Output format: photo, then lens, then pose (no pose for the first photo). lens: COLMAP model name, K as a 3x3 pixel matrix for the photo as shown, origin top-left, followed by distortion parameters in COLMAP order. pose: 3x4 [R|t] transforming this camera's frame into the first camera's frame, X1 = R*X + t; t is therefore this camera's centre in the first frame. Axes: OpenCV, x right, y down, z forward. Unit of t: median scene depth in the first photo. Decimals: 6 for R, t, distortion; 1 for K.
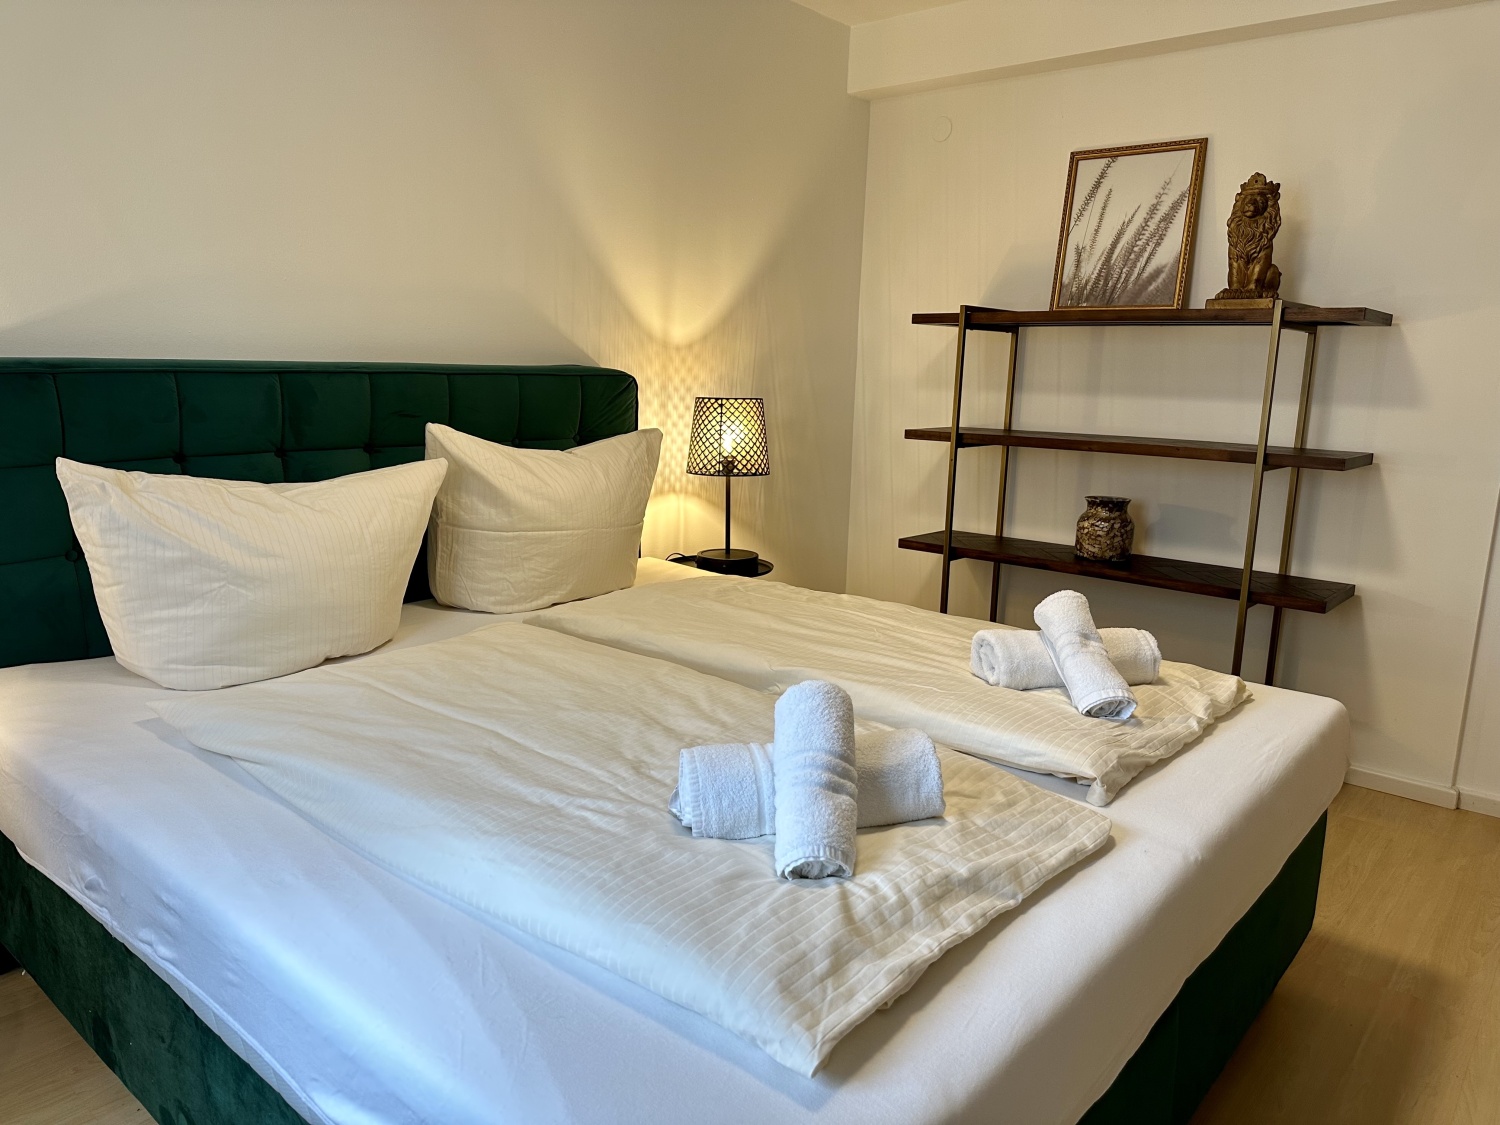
lens RADIAL K [[1065.7, 0, 746.2], [0, 1065.7, 555.1], [0, 0, 1]] dist [0.073733, -0.100951]
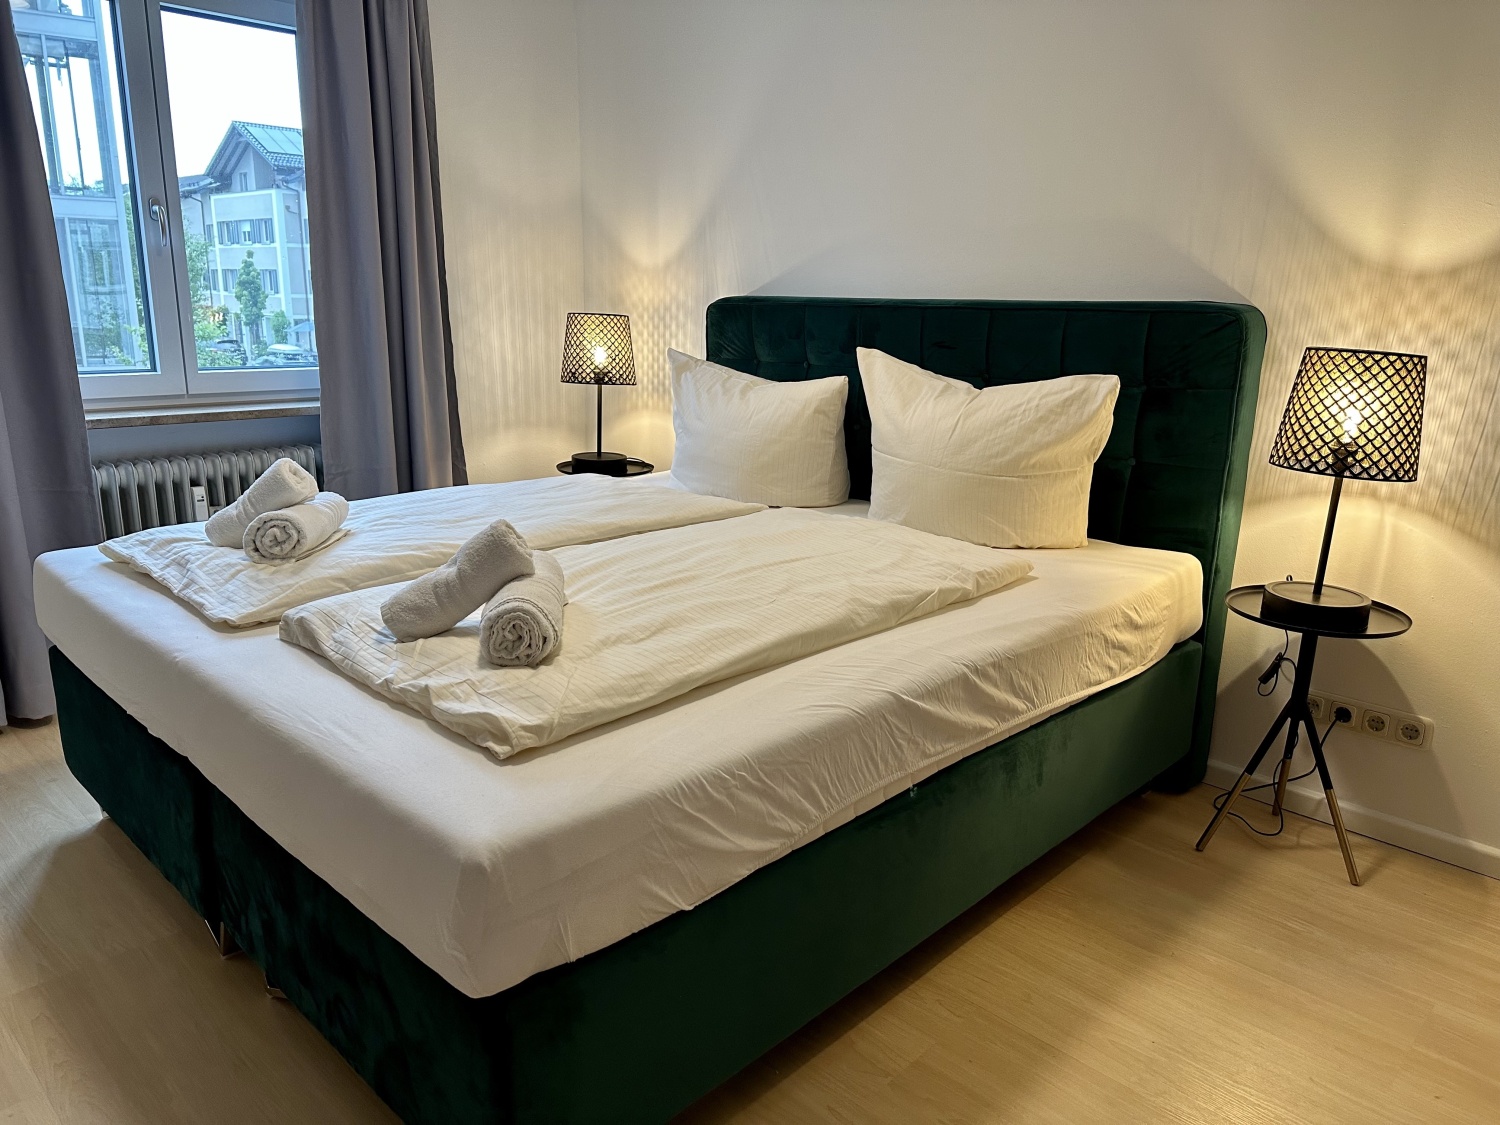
lens RADIAL K [[1065.7, 0, 737.7], [0, 1065.7, 533.3], [0, 0, 1]] dist [0.073733, -0.100951]
pose [[-0.078527, 0.196783, -0.977297, 0.647285], [-0.192823, 0.958814, 0.208555, -0.104997], [0.978086, 0.204823, -0.037349, 0.675378]]
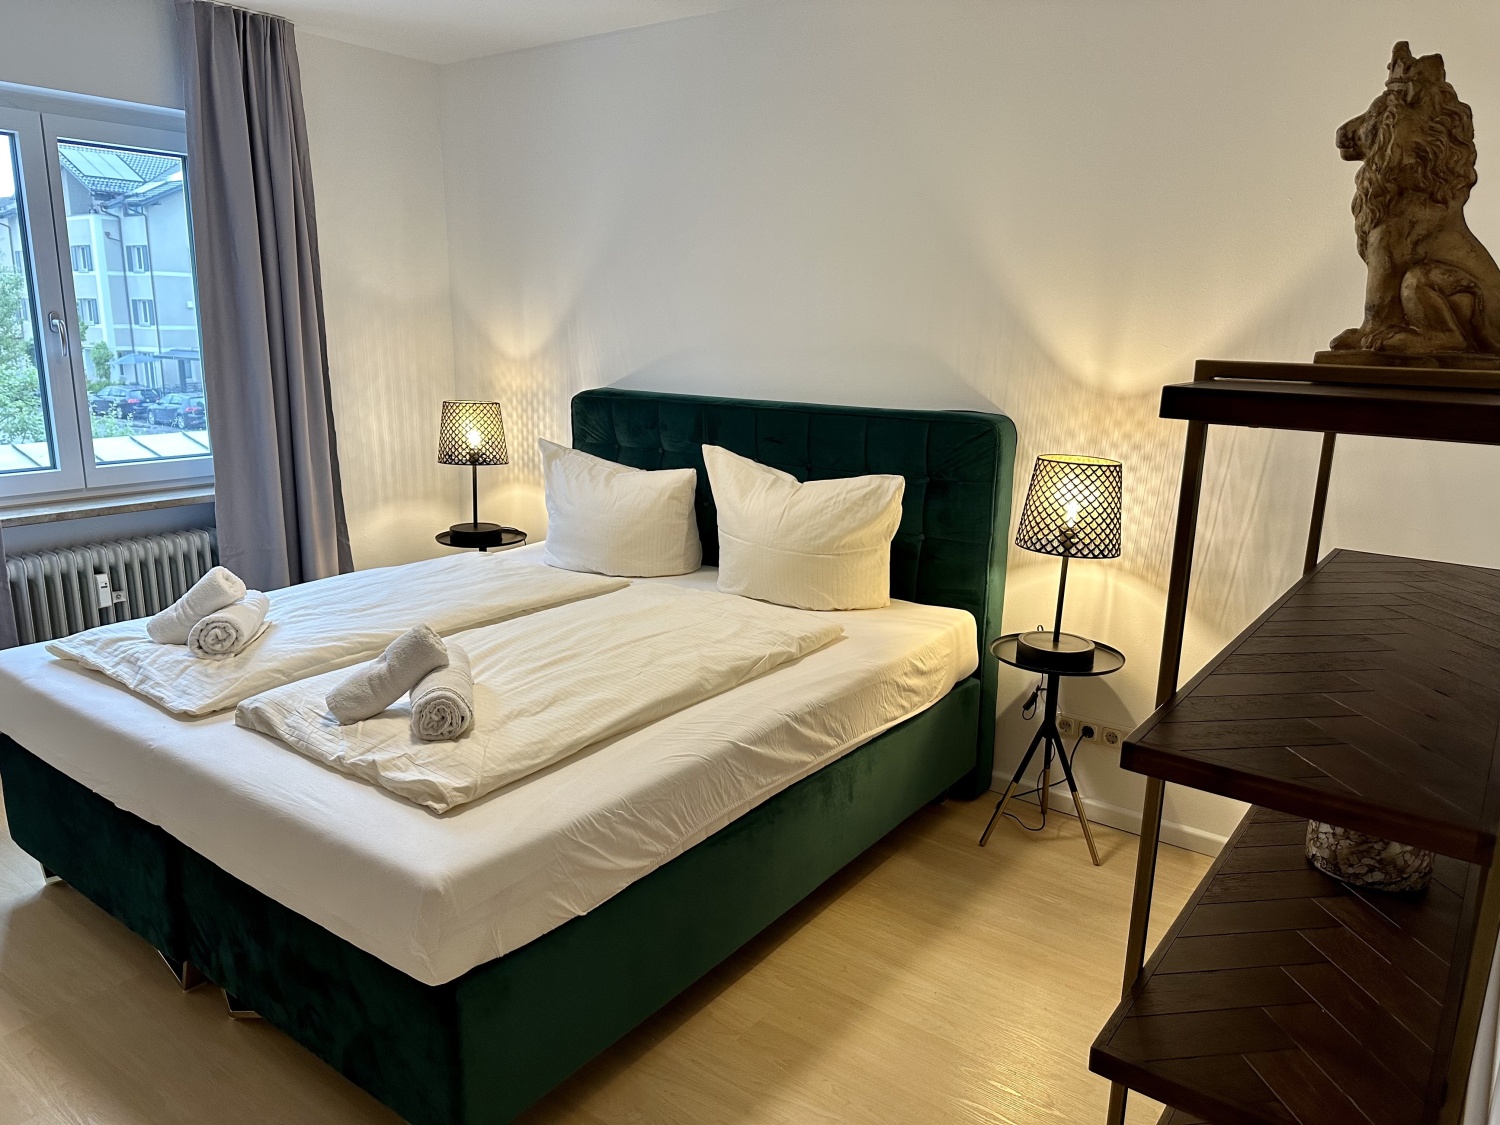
lens RADIAL K [[1065.7, 0, 736.1], [0, 1065.7, 549.5], [0, 0, 1]] dist [0.073733, -0.100951]
pose [[0.052968, 0.189737, -0.980405, 0.795004], [-0.185368, 0.966588, 0.177048, -0.176591], [0.981241, 0.172357, 0.086370, 0.667937]]
